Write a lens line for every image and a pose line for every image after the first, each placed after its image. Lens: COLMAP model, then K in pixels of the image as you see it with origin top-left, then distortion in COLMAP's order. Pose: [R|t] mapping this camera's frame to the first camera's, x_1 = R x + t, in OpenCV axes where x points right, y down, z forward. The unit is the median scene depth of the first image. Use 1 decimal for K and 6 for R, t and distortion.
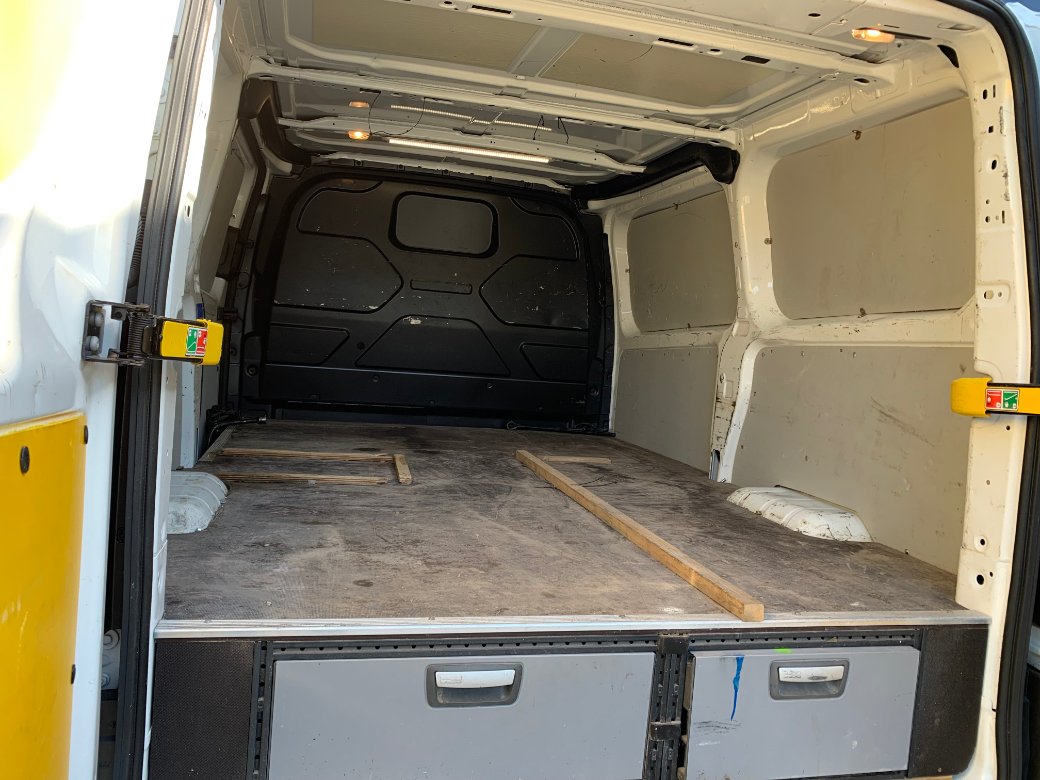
lens RADIAL K [[793.4, 0, 514.6], [0, 793.4, 383.4], [0, 0, 1]] dist [0.024858, -0.002000]
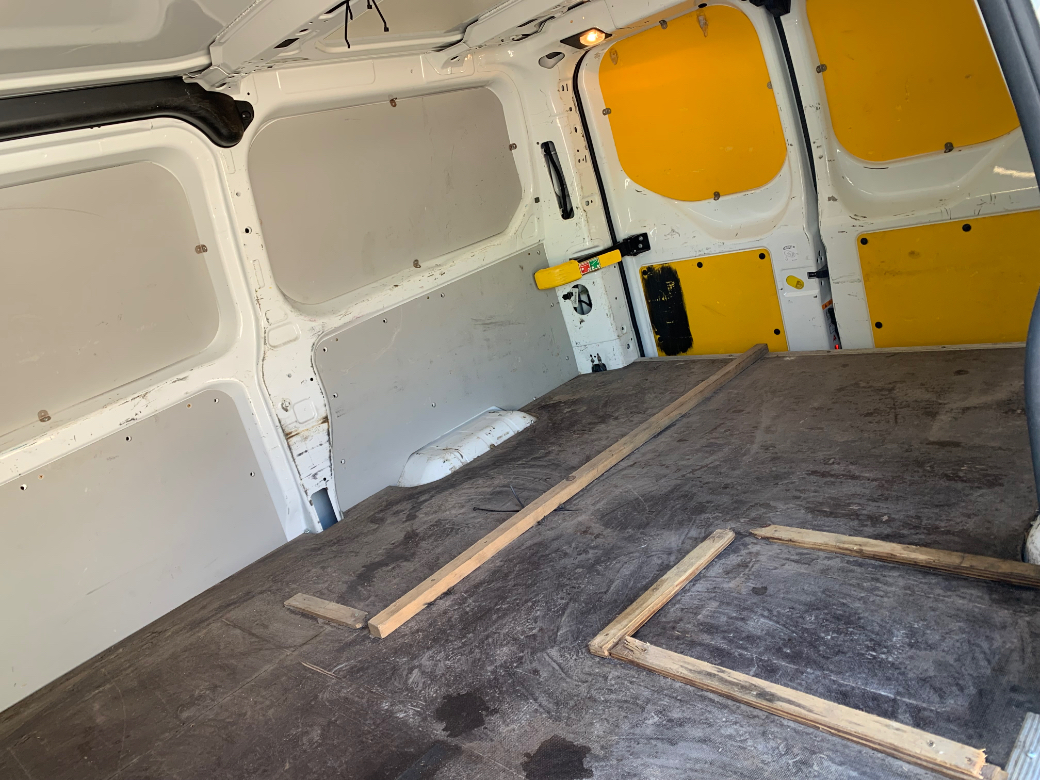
lens RADIAL K [[793.4, 0, 514.6], [0, 793.4, 383.4], [0, 0, 1]] dist [0.024858, -0.002000]
pose [[-0.537027, -0.158520, 0.828537, -0.847081], [0.274229, 0.896031, 0.349179, -0.406070], [-0.797747, 0.414728, -0.437723, 2.022049]]
